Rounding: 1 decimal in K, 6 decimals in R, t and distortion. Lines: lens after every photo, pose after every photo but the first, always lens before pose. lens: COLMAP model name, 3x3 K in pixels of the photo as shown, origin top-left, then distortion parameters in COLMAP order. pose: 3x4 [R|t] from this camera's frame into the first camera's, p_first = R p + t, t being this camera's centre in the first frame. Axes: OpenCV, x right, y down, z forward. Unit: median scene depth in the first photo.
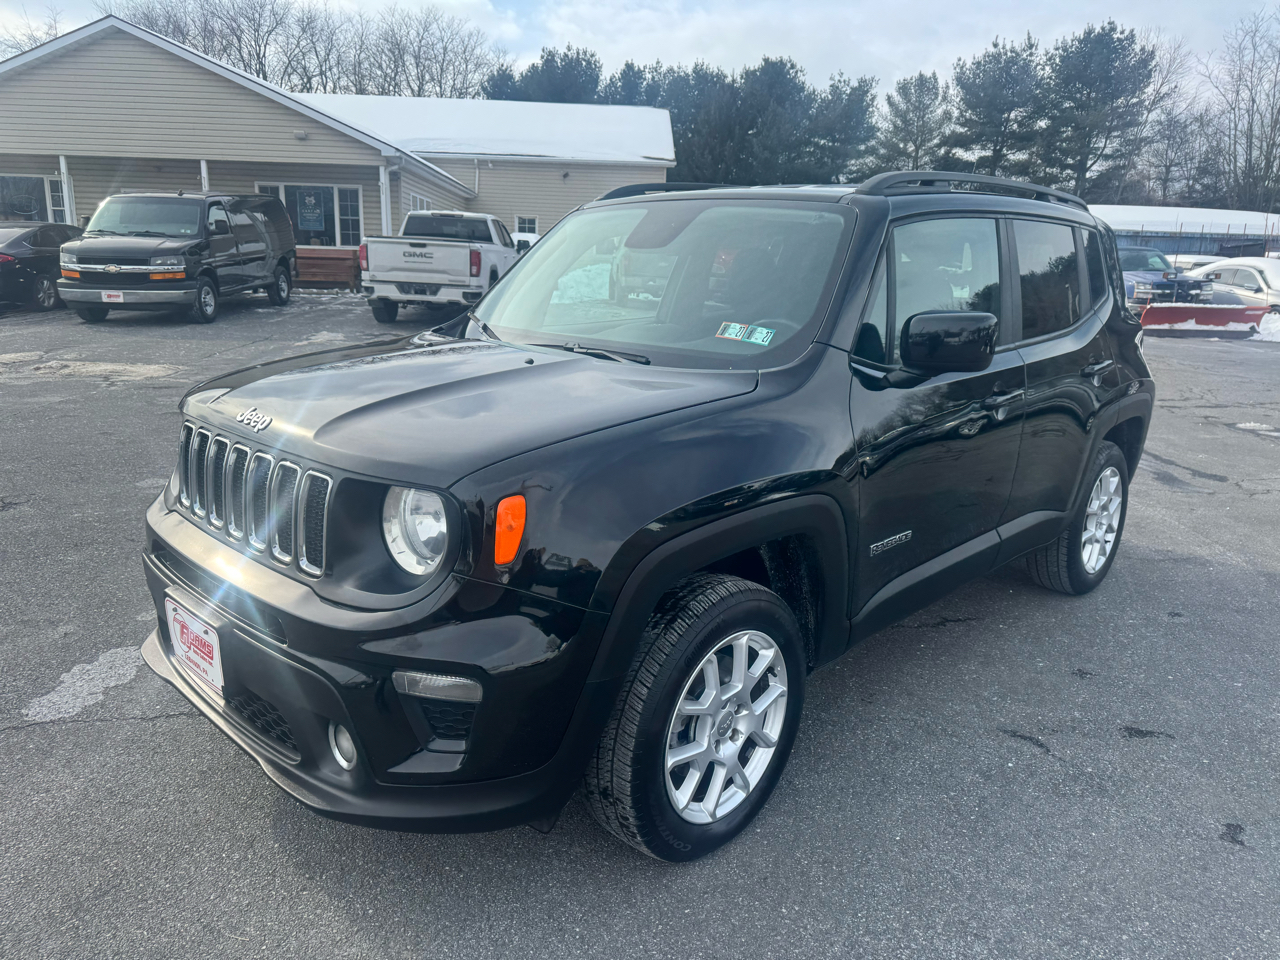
lens RADIAL K [[899.1, 0, 639.9], [0, 899.1, 484.5], [0, 0, 1]] dist [0.034824, -0.036965]
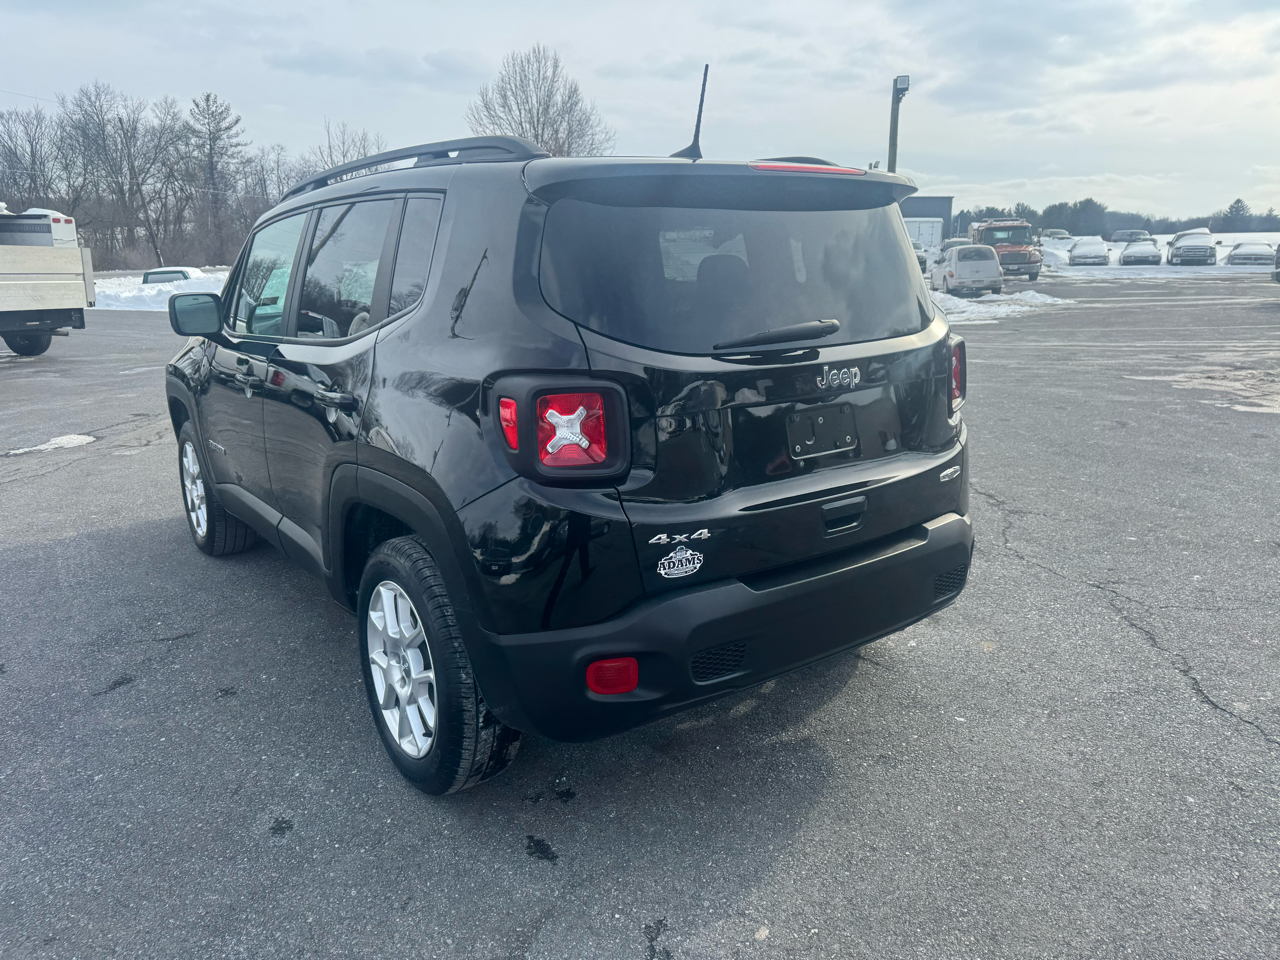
lens RADIAL K [[899.1, 0, 640.7], [0, 899.1, 470.4], [0, 0, 1]] dist [0.034824, -0.036965]
pose [[-0.158399, 0.200411, -0.966822, 0.243120], [-0.235802, 0.943173, 0.234141, -0.061716], [0.958805, 0.265067, -0.102140, 0.274966]]
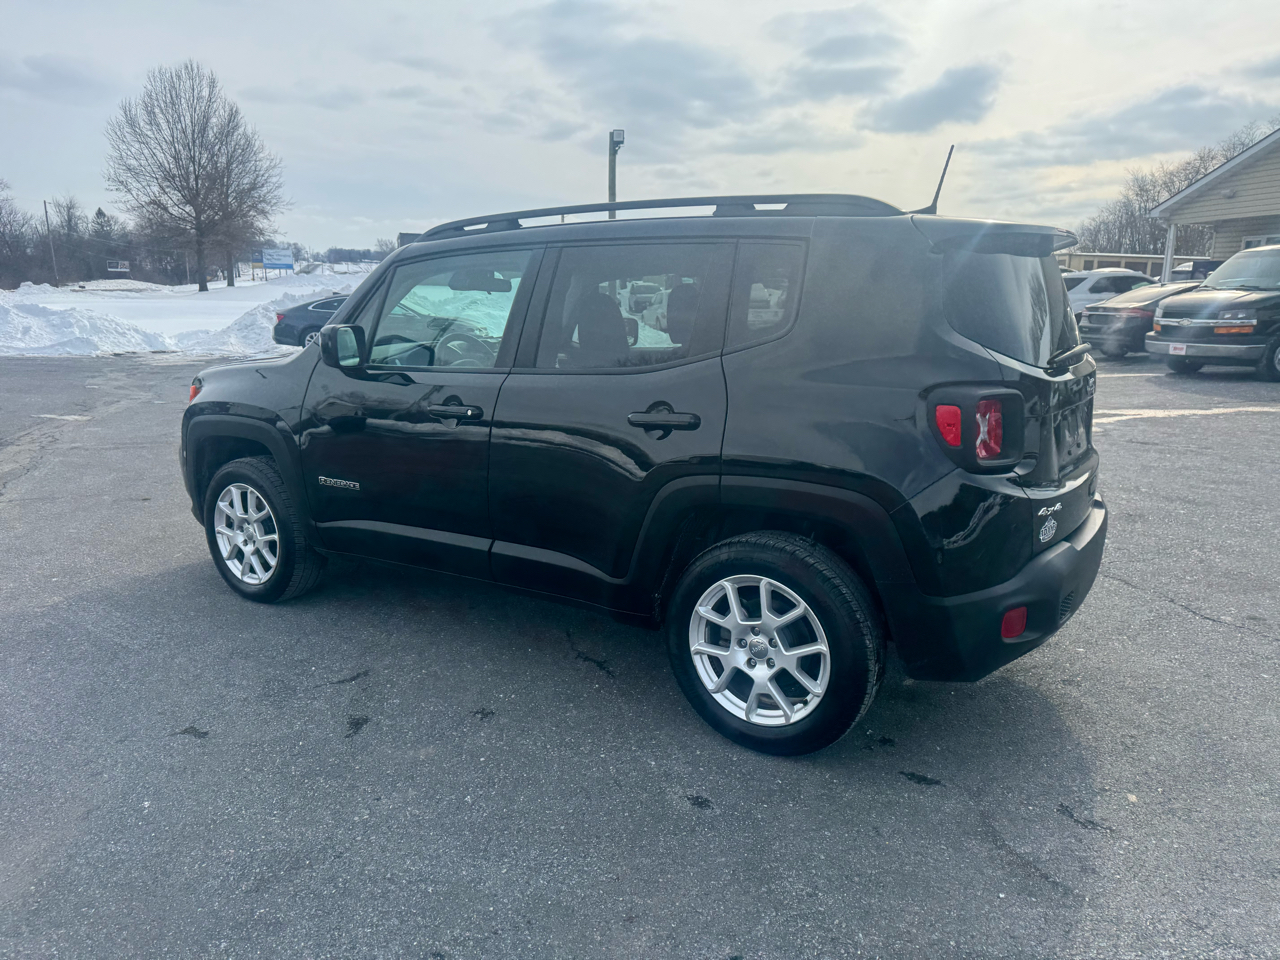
lens RADIAL K [[899.1, 0, 635.0], [0, 899.1, 481.4], [0, 0, 1]] dist [0.034824, -0.036965]
pose [[0.187707, 0.172173, -0.967017, 0.264884], [-0.239037, 0.962925, 0.125045, -0.034582], [0.952695, 0.207681, 0.221903, 0.169922]]
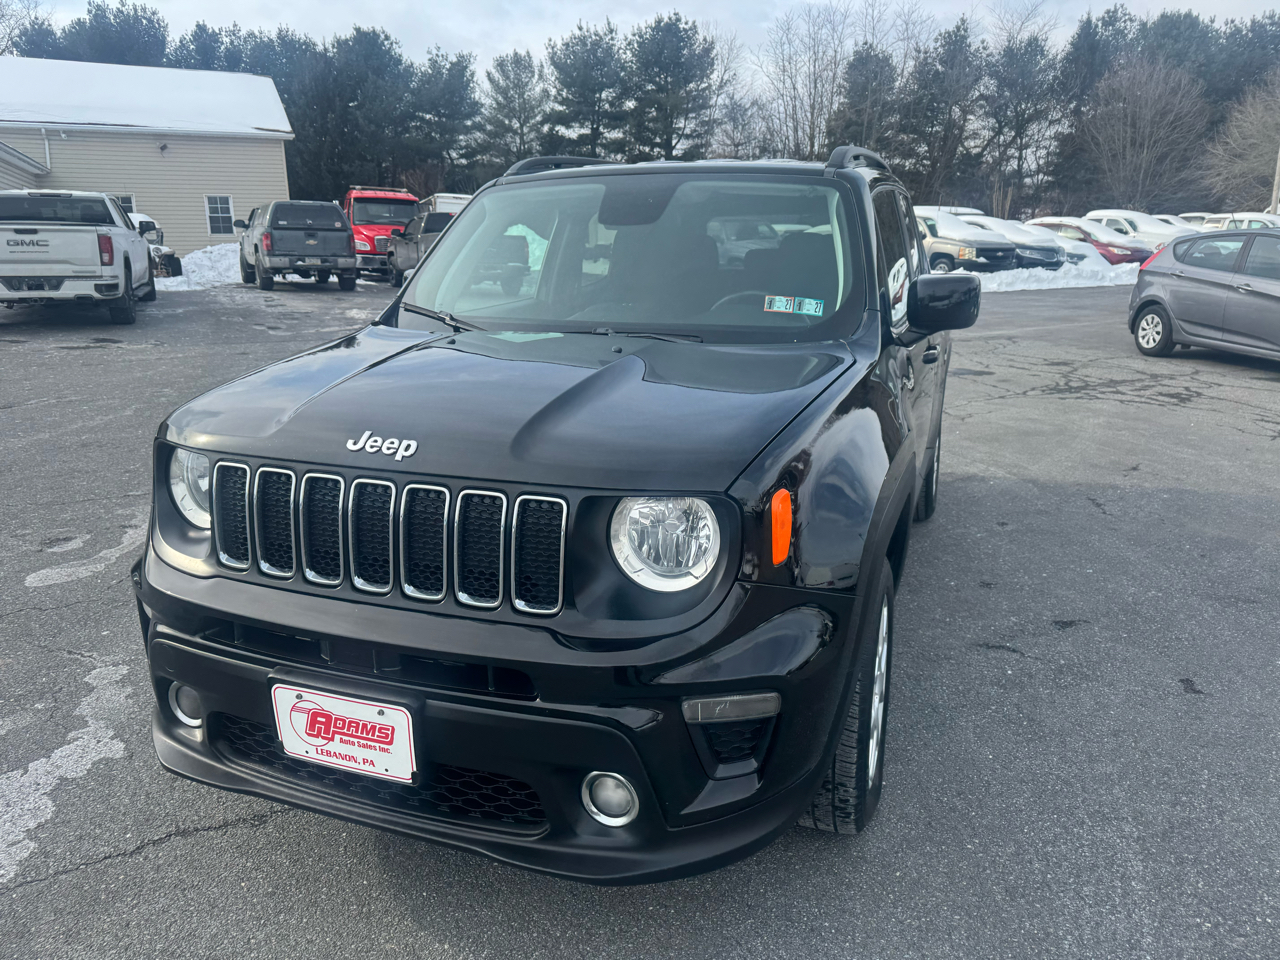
lens RADIAL K [[899.1, 0, 635.7], [0, 899.1, 471.8], [0, 0, 1]] dist [0.034824, -0.036965]
pose [[0.916986, -0.129299, 0.377385, -0.064338], [0.124825, 0.991511, 0.036403, -0.006007], [-0.378888, 0.013726, 0.925341, 0.019503]]
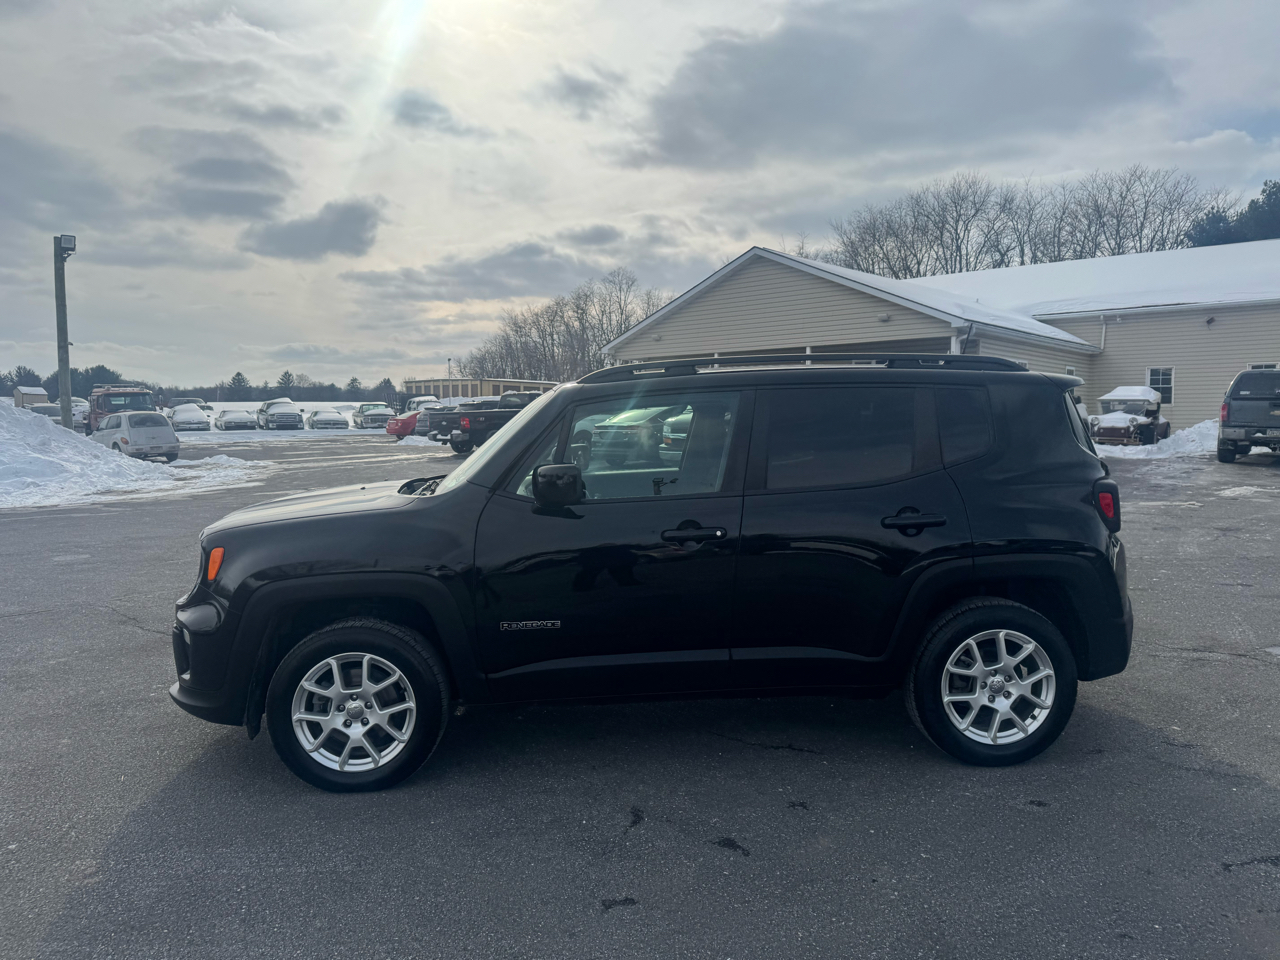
lens RADIAL K [[899.1, 0, 645.0], [0, 899.1, 474.1], [0, 0, 1]] dist [0.034824, -0.036965]
pose [[0.740276, 0.009279, -0.672239, 0.200668], [-0.132924, 0.982186, -0.132820, -0.000576], [0.659032, 0.187681, 0.728322, 0.010562]]
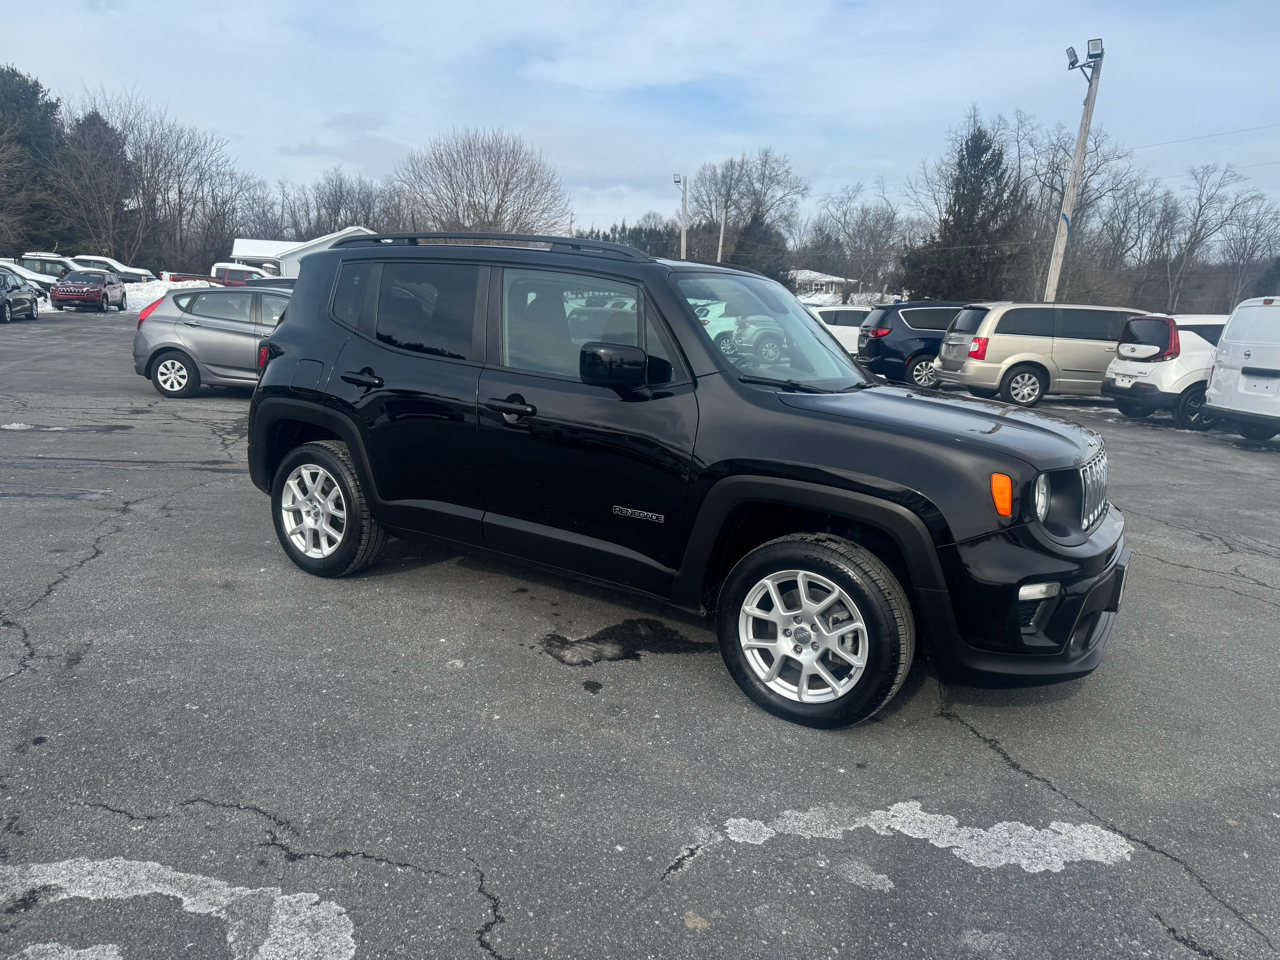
lens RADIAL K [[899.1, 0, 633.1], [0, 899.1, 481.1], [0, 0, 1]] dist [0.034824, -0.036965]
pose [[-0.199856, -0.216103, 0.955697, -0.249895], [0.182504, 0.950096, 0.253002, -0.079573], [-0.962679, 0.224982, -0.150443, 0.288921]]
